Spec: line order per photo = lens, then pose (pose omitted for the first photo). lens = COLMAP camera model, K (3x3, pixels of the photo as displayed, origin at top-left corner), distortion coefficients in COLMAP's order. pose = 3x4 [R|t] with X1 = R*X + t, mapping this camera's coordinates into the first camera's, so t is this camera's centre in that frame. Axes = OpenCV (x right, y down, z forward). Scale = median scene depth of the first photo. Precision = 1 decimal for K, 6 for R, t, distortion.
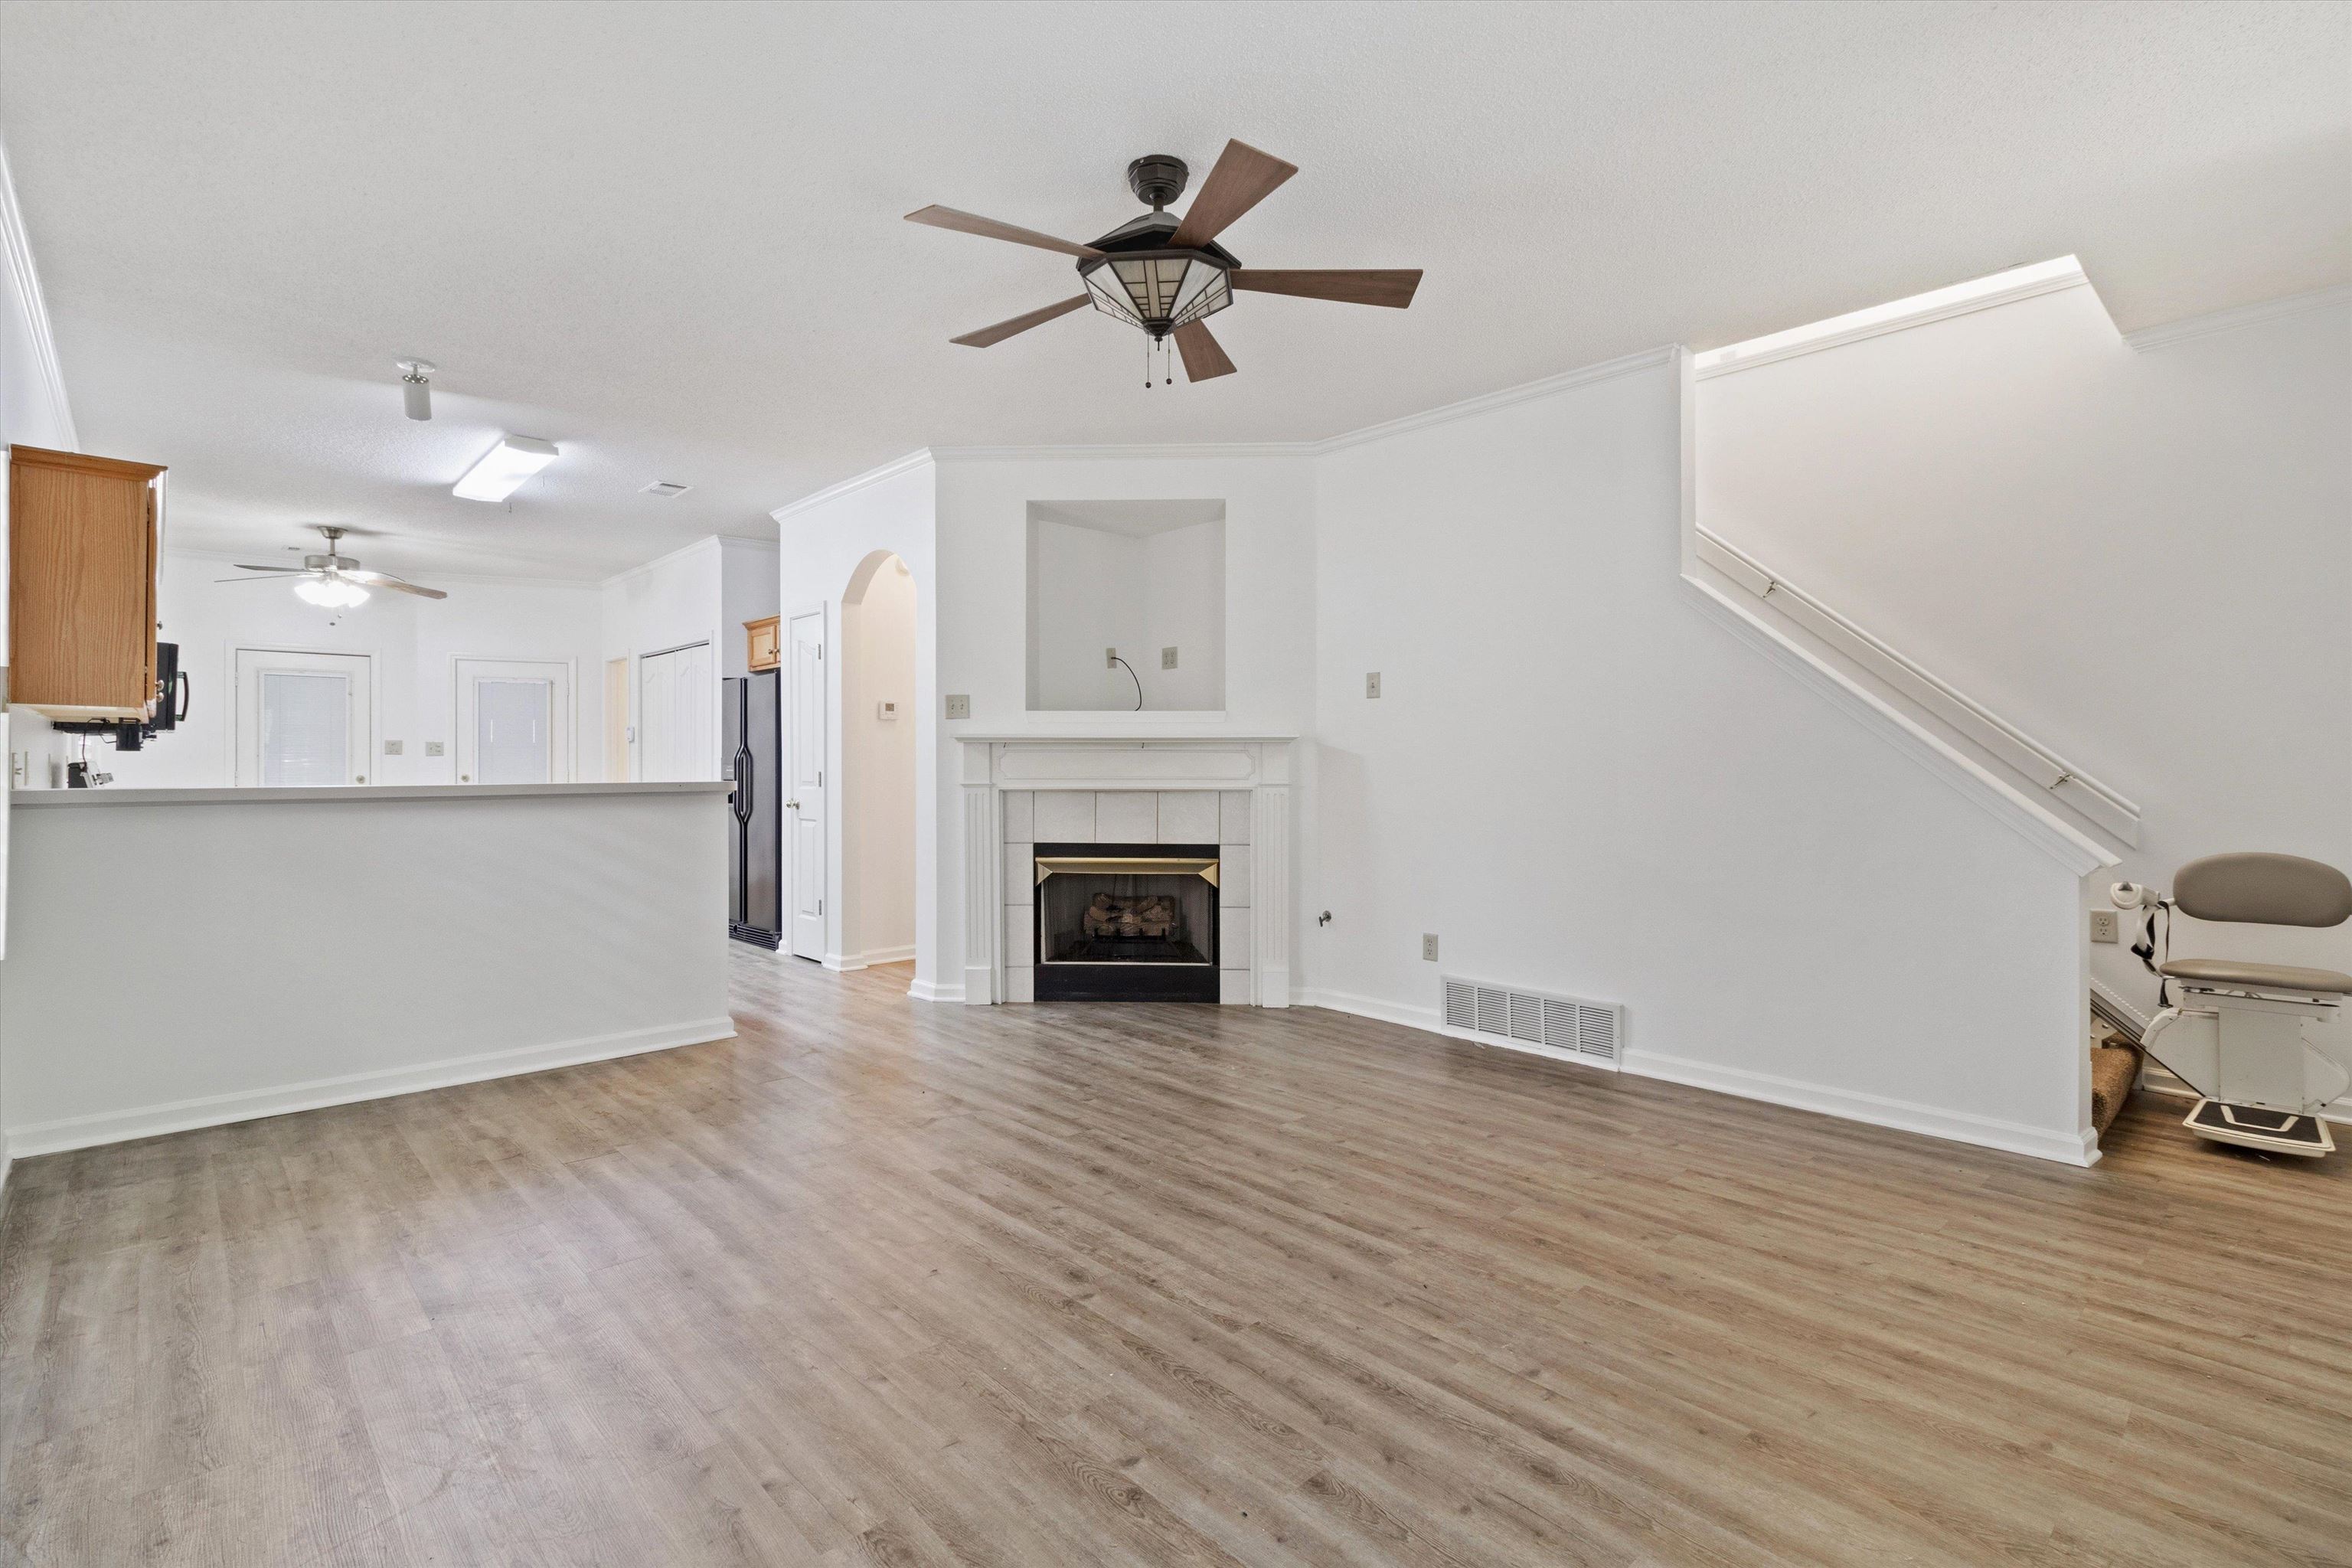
lens RADIAL K [[1092.2, 0, 1169.7], [0, 1092.2, 757.7], [0, 0, 1]] dist [0.004106, -0.000715]
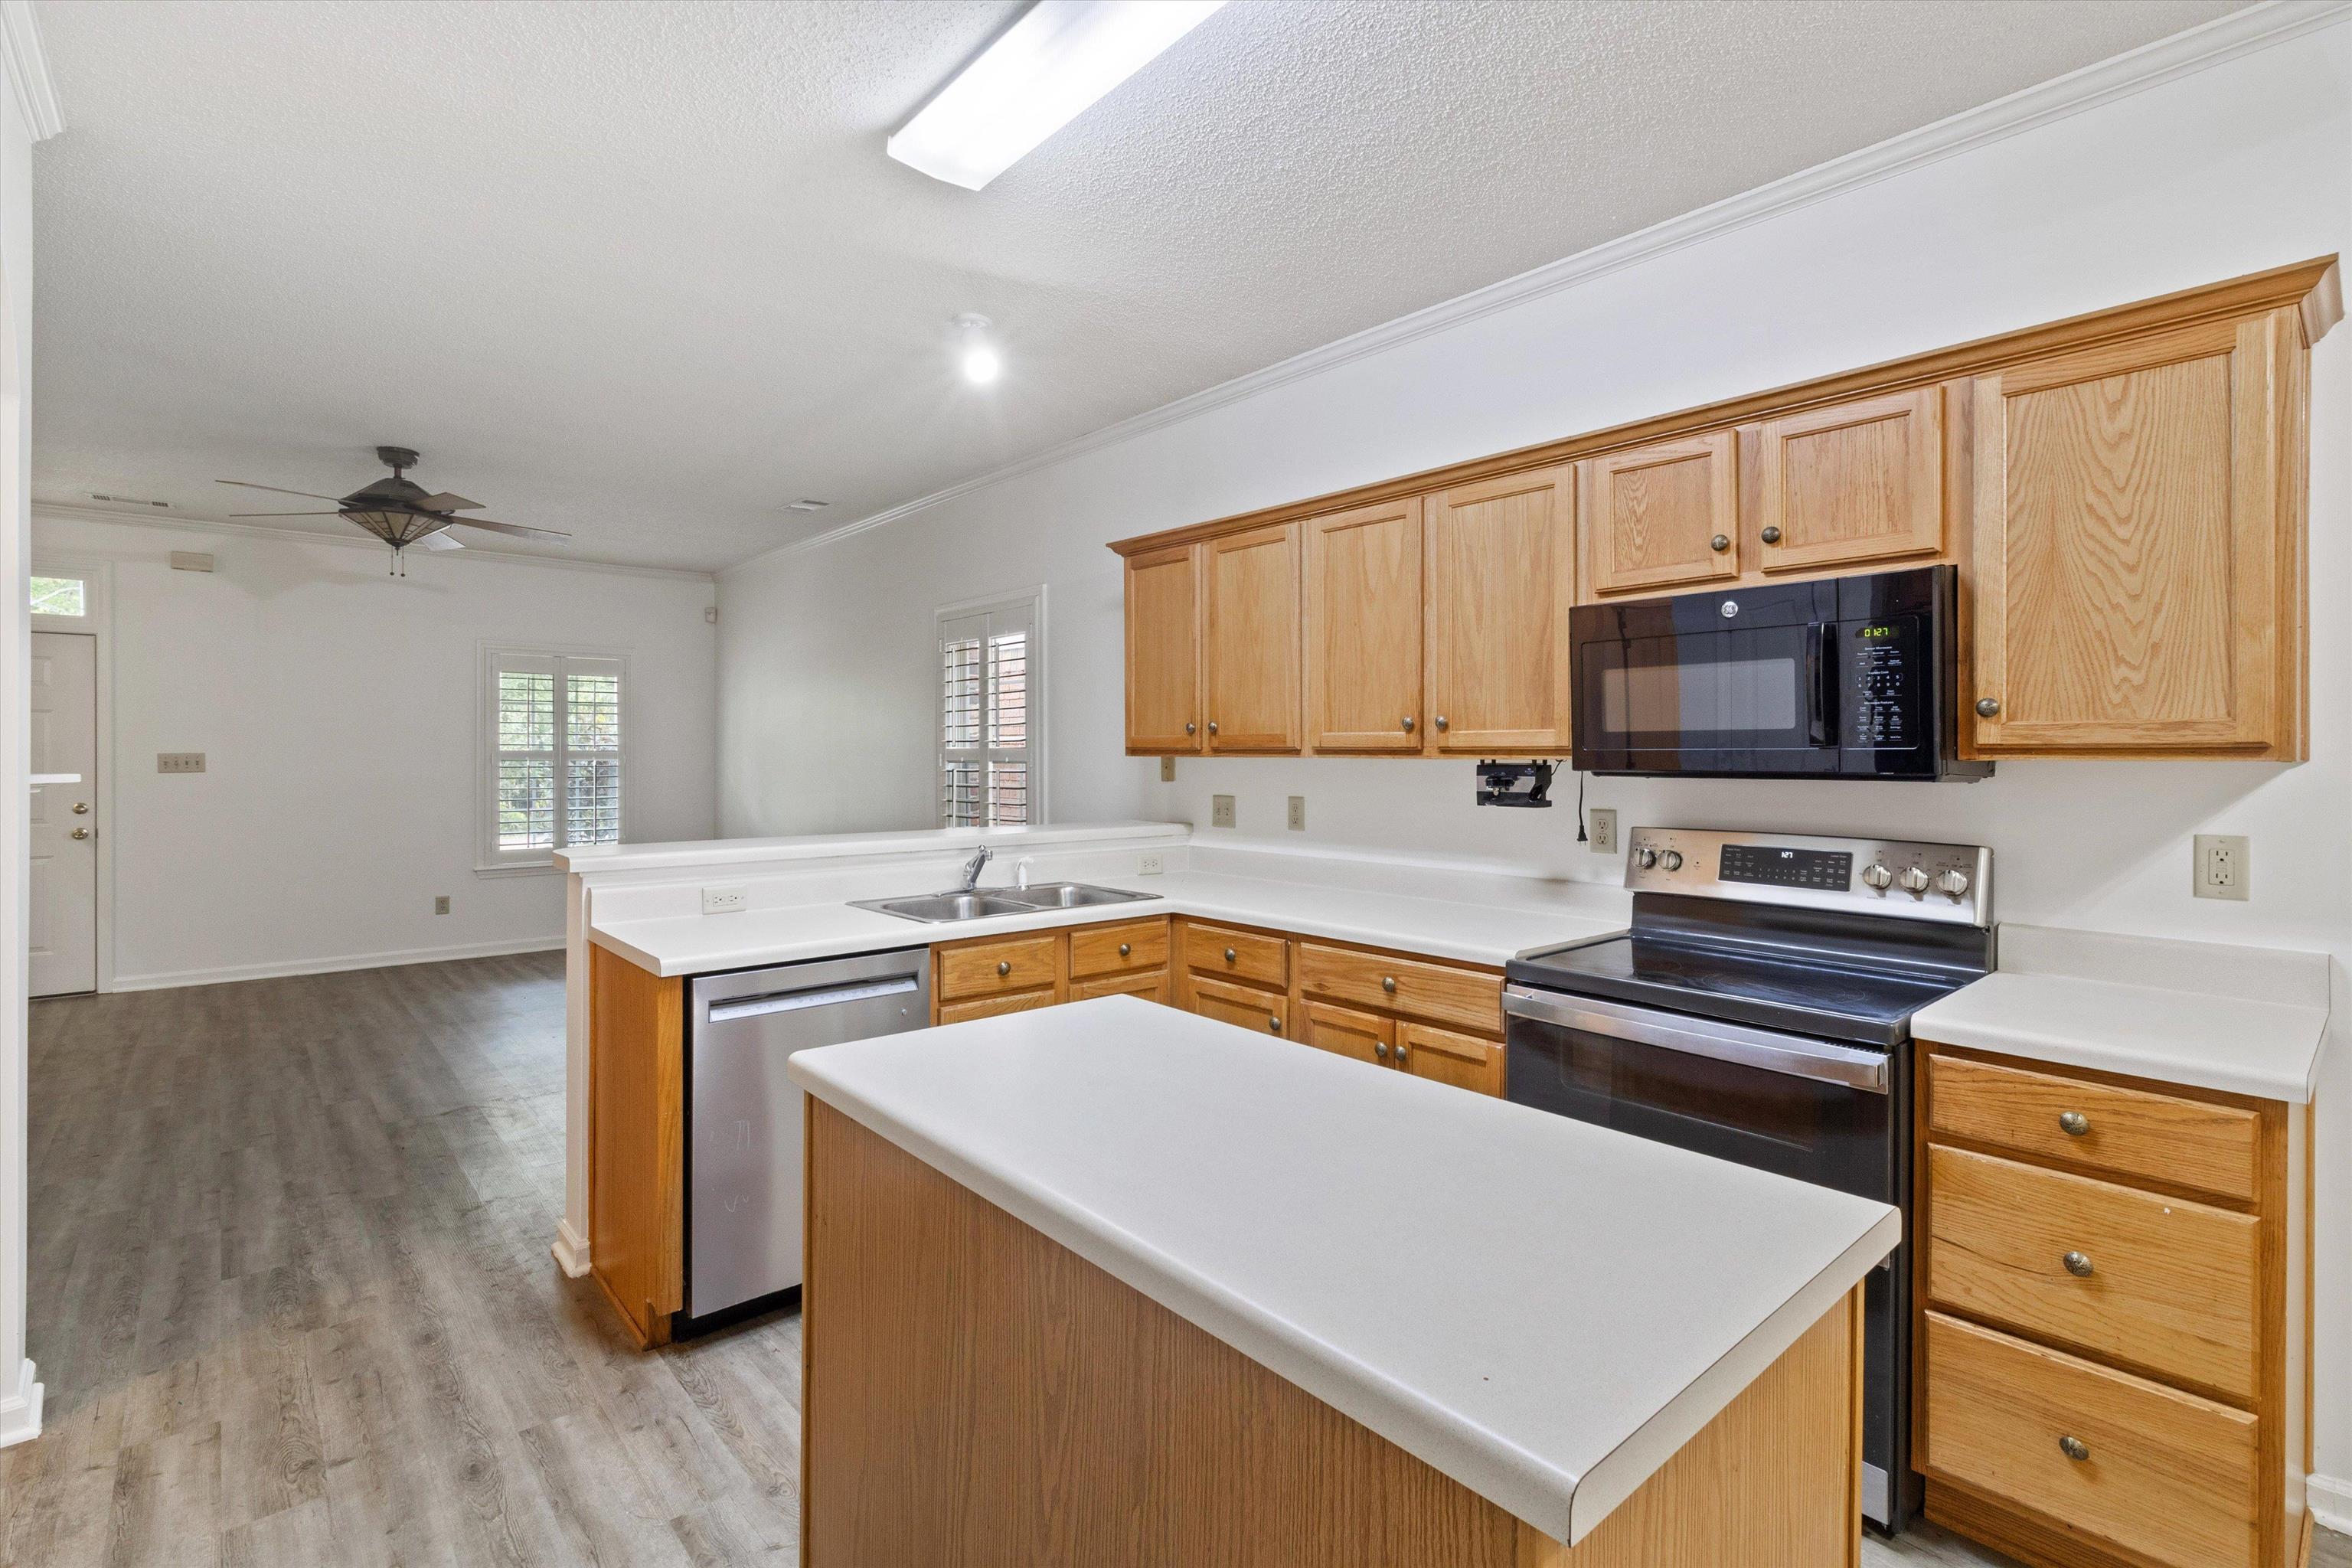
lens RADIAL K [[1092.2, 0, 1169.7], [0, 1092.2, 757.7], [0, 0, 1]] dist [0.004106, -0.000715]
pose [[-0.999420, 0.002597, 0.033953, -0.781143], [0.002615, 0.999996, 0.000497, -0.032792], [-0.033952, 0.000585, -0.999423, 1.625372]]
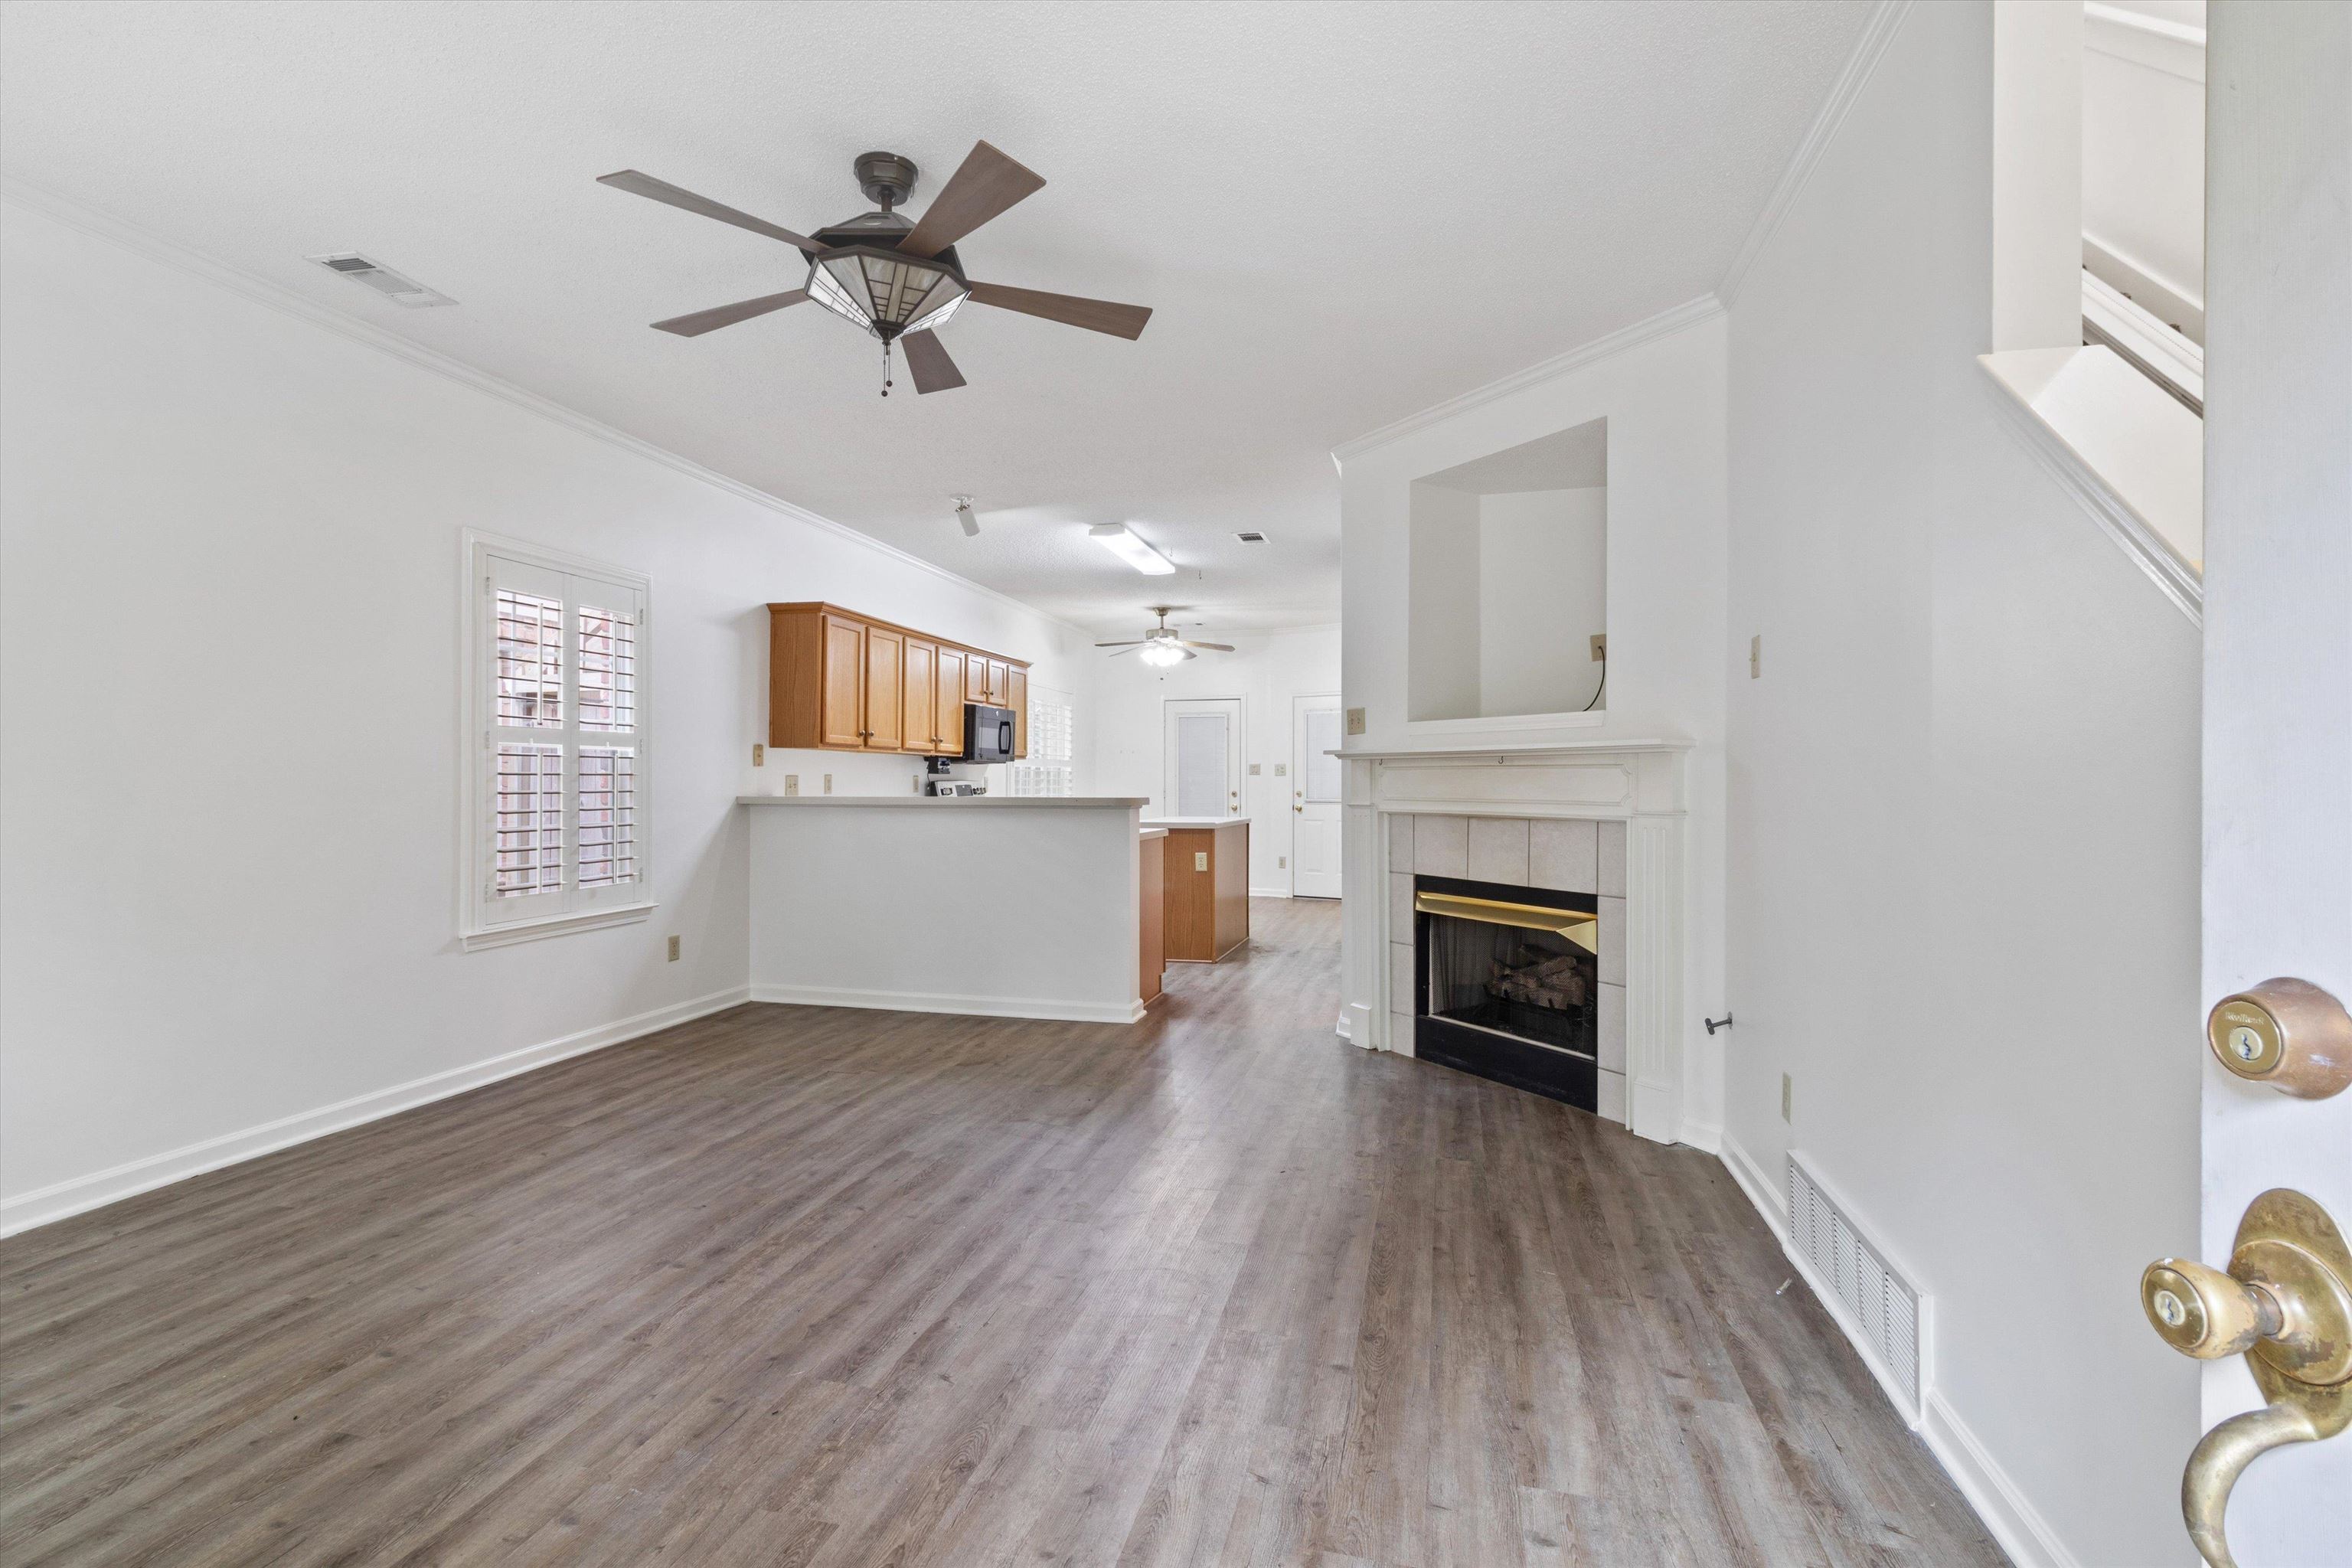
lens RADIAL K [[1093.0, 0, 1163.9], [0, 1093.0, 763.5], [0, 0, 1]] dist [0.006380, -0.001180]
pose [[0.541221, -0.012098, -0.840793, 0.569219], [0.000890, 0.999904, -0.013814, 0.002169], [0.840880, 0.006728, 0.541180, 0.412998]]
